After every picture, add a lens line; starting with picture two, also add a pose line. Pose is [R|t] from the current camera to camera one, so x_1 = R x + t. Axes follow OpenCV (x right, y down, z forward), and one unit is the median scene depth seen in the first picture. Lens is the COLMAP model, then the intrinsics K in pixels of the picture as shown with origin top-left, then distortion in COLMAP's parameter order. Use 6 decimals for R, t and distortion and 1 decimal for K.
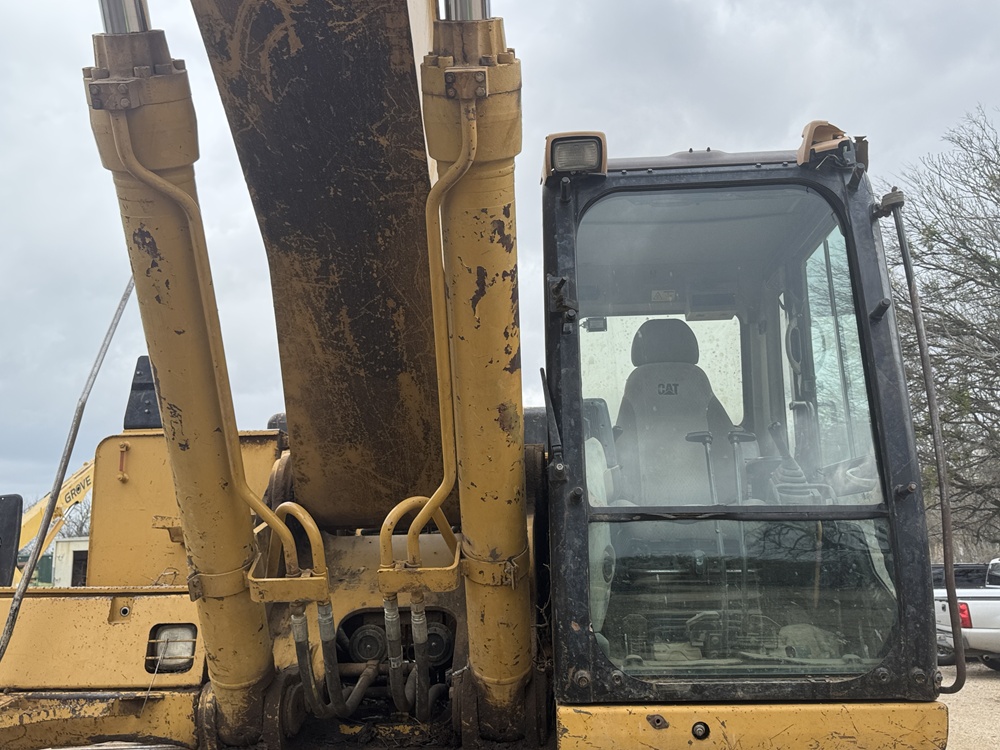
lens RADIAL K [[980.1, 0, 504.5], [0, 980.1, 367.5], [0, 0, 1]] dist [0.099453, -0.233161]
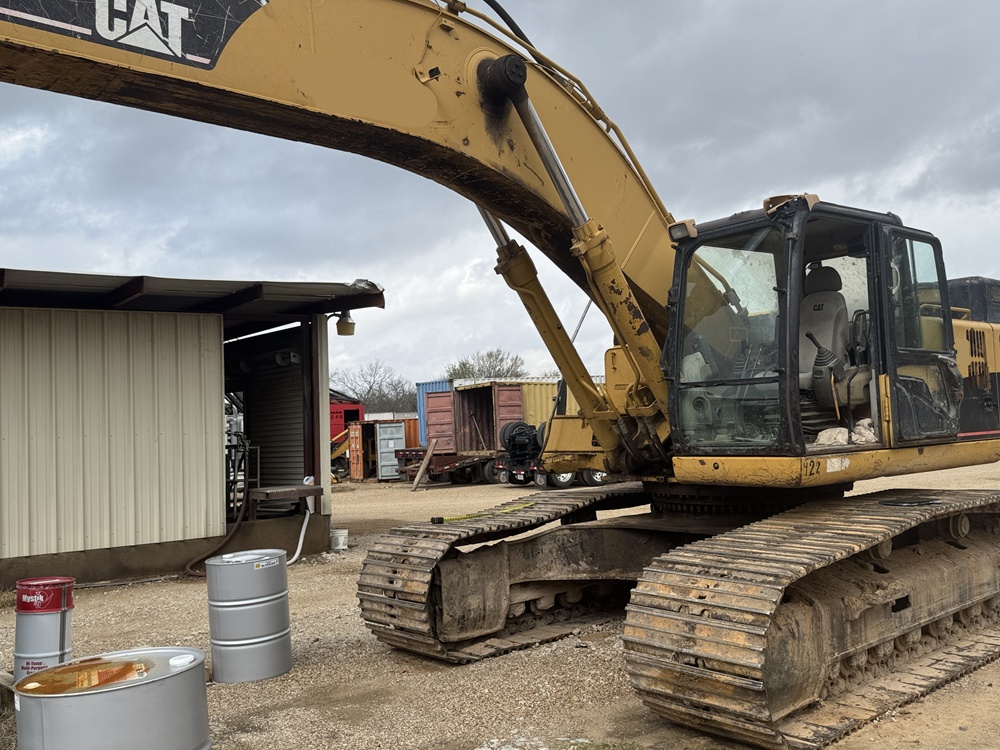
lens RADIAL K [[846.4, 0, 500.0], [0, 846.4, 375.0], [0, 0, 1]] dist [-0.004683, -0.002754]
pose [[0.678614, -0.052093, -0.732645, 1.202785], [0.182687, 0.978106, 0.099669, -0.157801], [0.711413, -0.201481, 0.673274, -0.701233]]
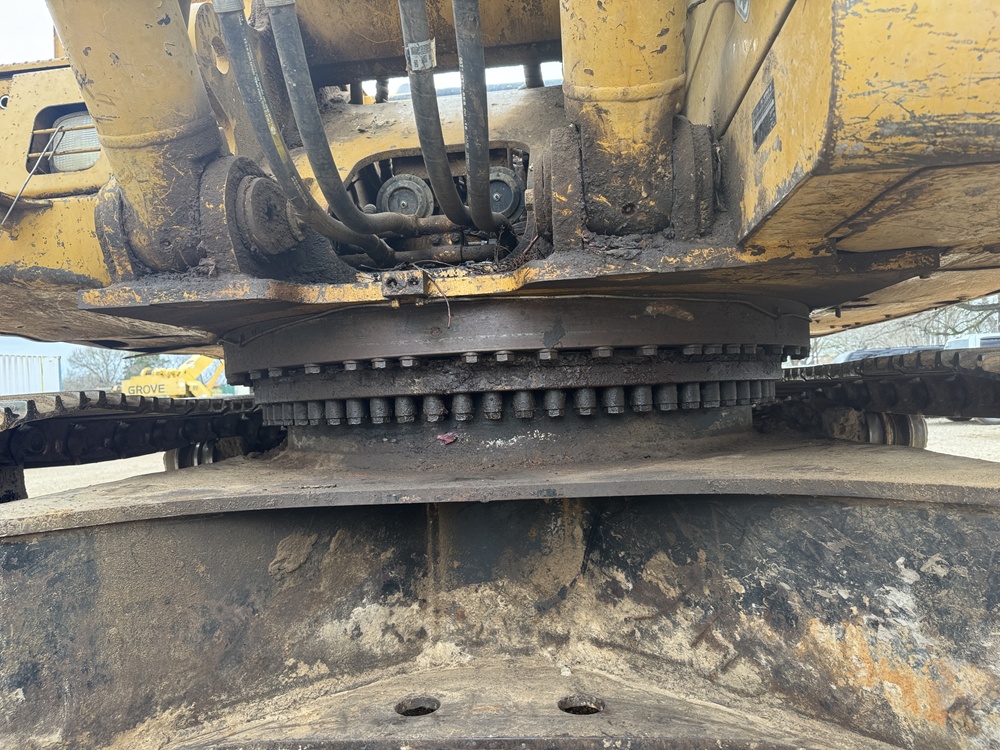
lens RADIAL K [[713.8, 0, 500.0], [0, 713.8, 375.0], [0, 0, 1]] dist [0.029457, -0.032613]
pose [[0.997590, -0.024149, -0.065046, -0.048005], [0.036301, 0.980591, 0.192677, 0.373186], [0.059130, -0.194574, 0.979104, 0.588920]]
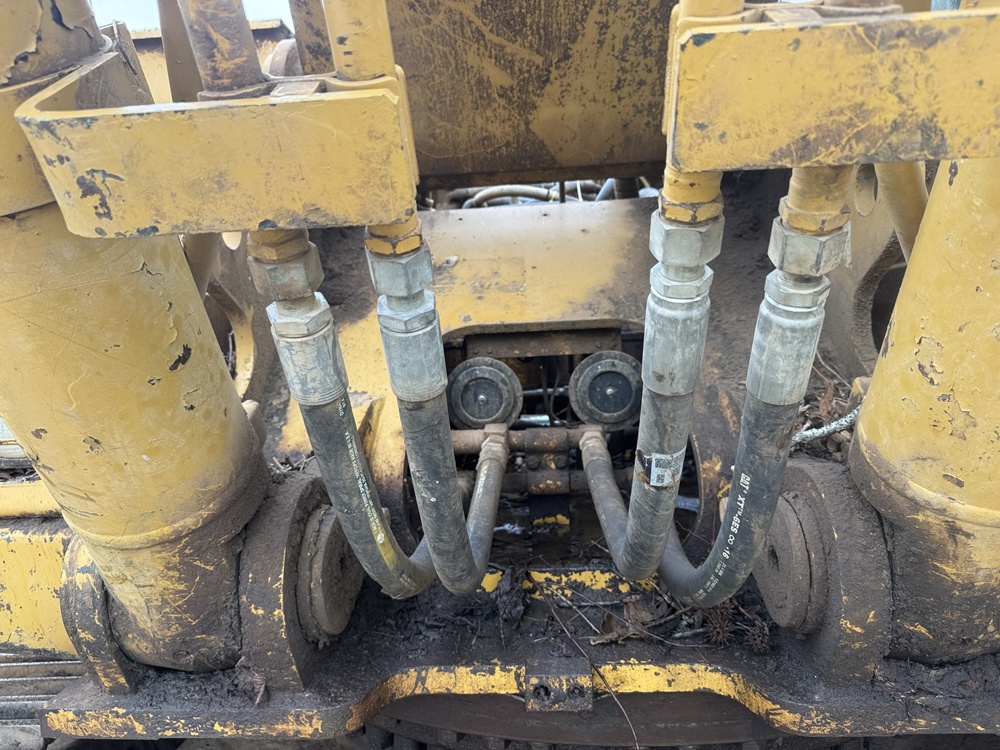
lens RADIAL K [[732.2, 0, 503.6], [0, 732.2, 394.2], [0, 0, 1]] dist [0.067248, -0.091347]
pose [[0.999579, -0.023949, -0.016355, -0.146245], [0.027621, 0.958068, 0.285206, 0.210221], [0.008839, -0.285538, 0.958327, 0.775281]]
